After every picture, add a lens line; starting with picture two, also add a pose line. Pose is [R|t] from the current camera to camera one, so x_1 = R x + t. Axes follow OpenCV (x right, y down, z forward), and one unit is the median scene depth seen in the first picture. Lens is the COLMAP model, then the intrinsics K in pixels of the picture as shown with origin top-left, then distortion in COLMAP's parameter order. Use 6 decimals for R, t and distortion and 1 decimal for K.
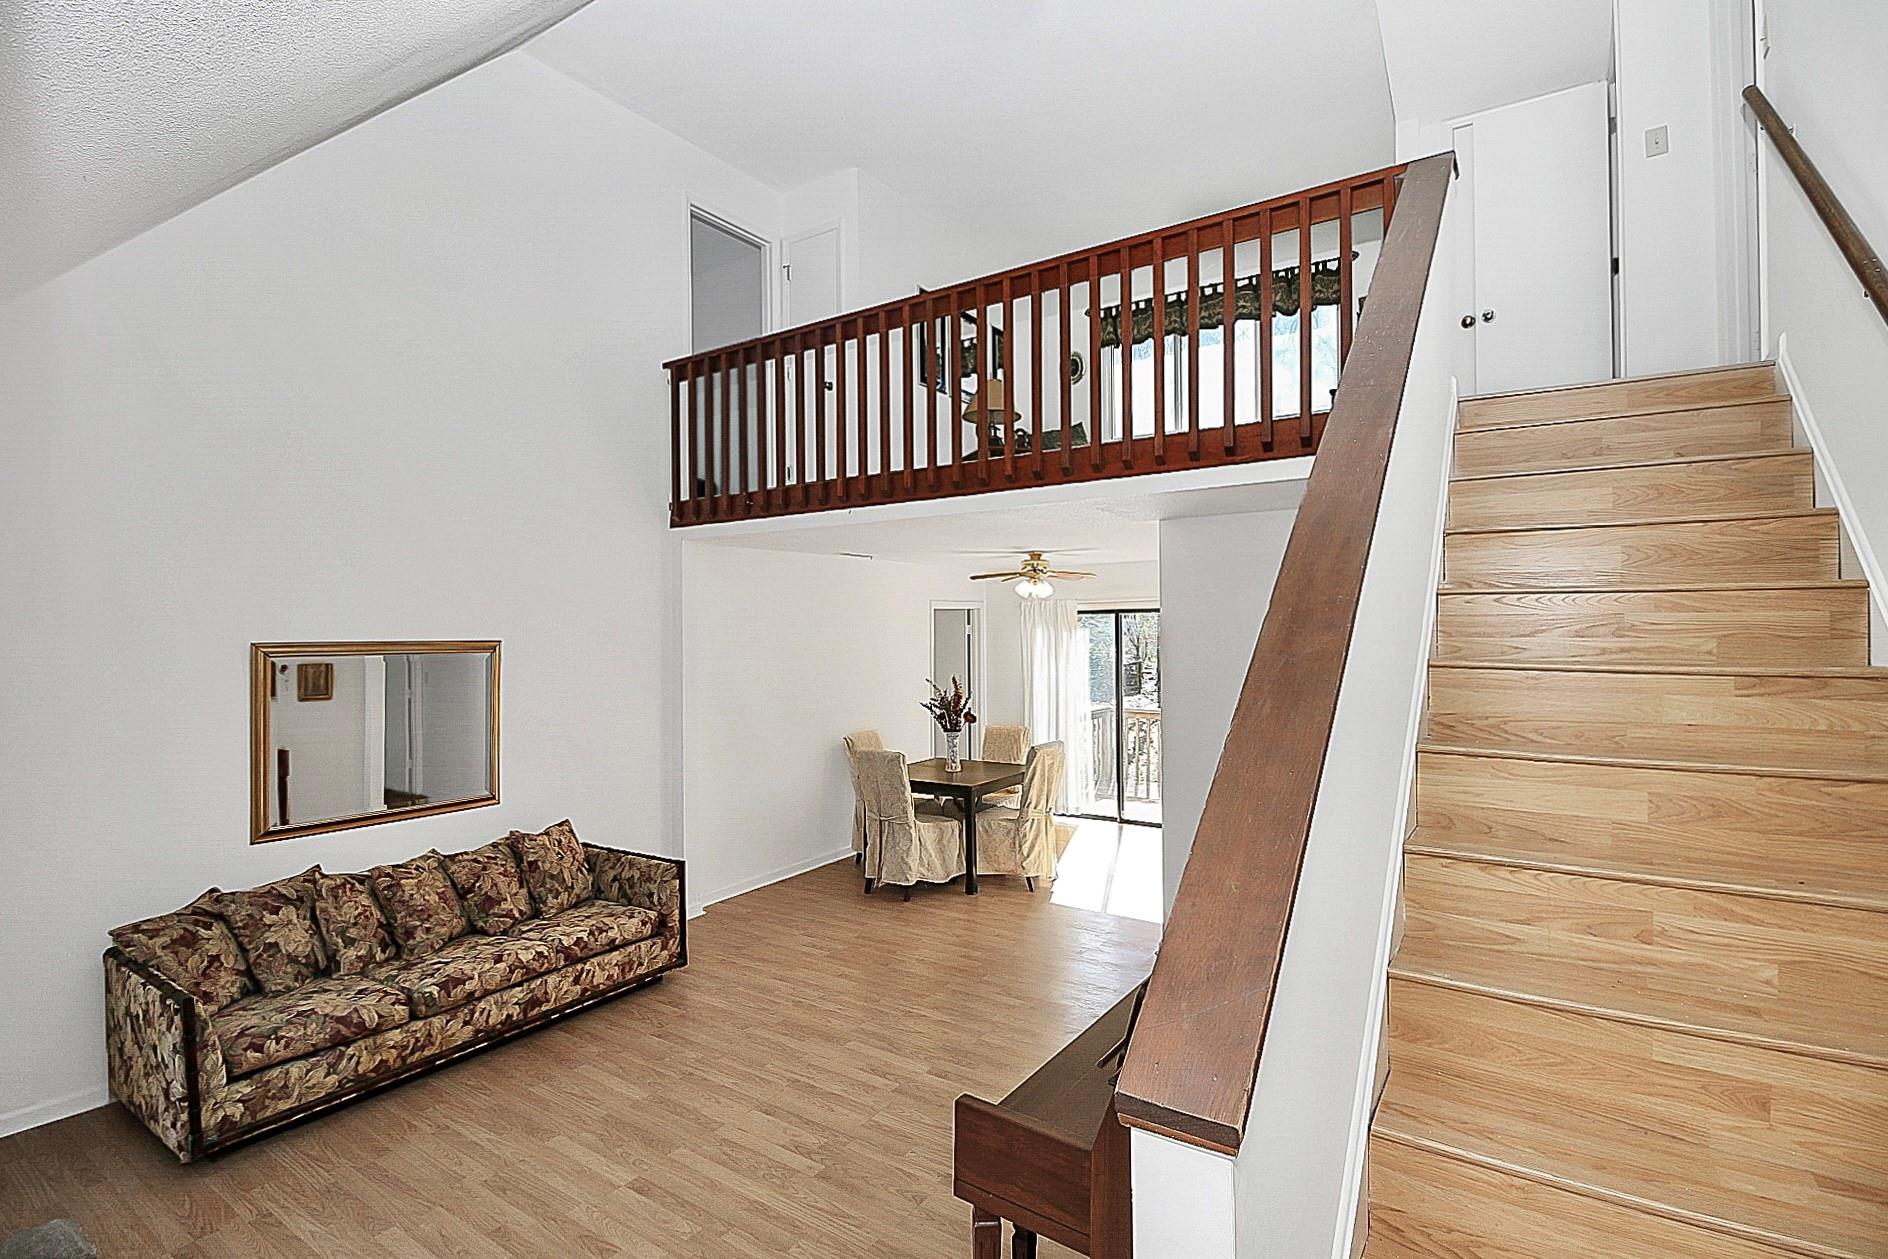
lens RADIAL K [[841.7, 0, 918.7], [0, 841.7, 624.5], [0, 0, 1]] dist [-0.003518, -0.008886]
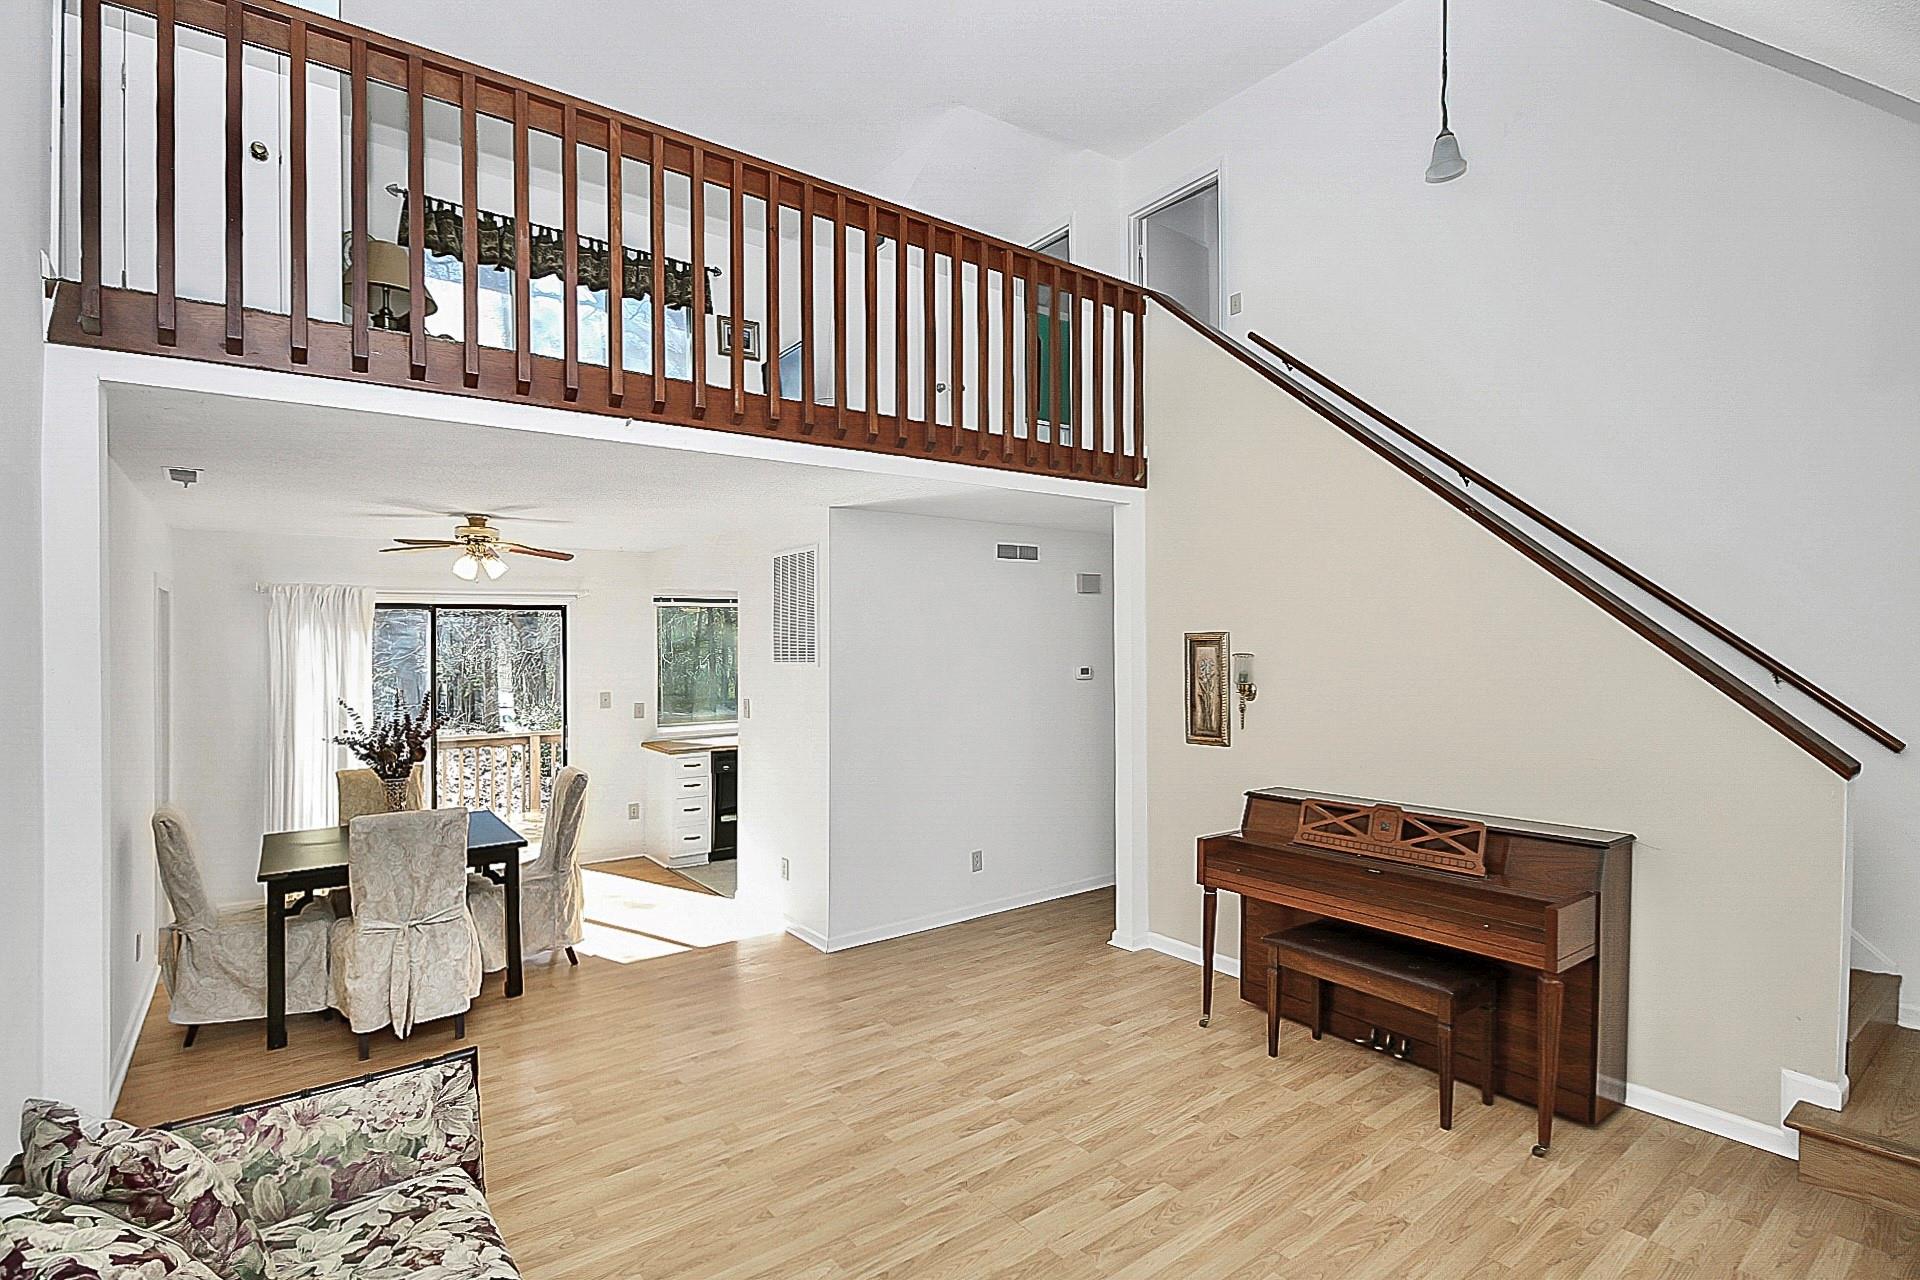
lens RADIAL K [[856.0, 0, 996.3], [0, 856.0, 660.7], [0, 0, 1]] dist [-0.003518, -0.008886]
pose [[0.344753, -0.007619, 0.938663, -0.648072], [-0.006219, 0.999927, 0.010401, 0.044775], [-0.938673, -0.009423, 0.344680, 0.534153]]
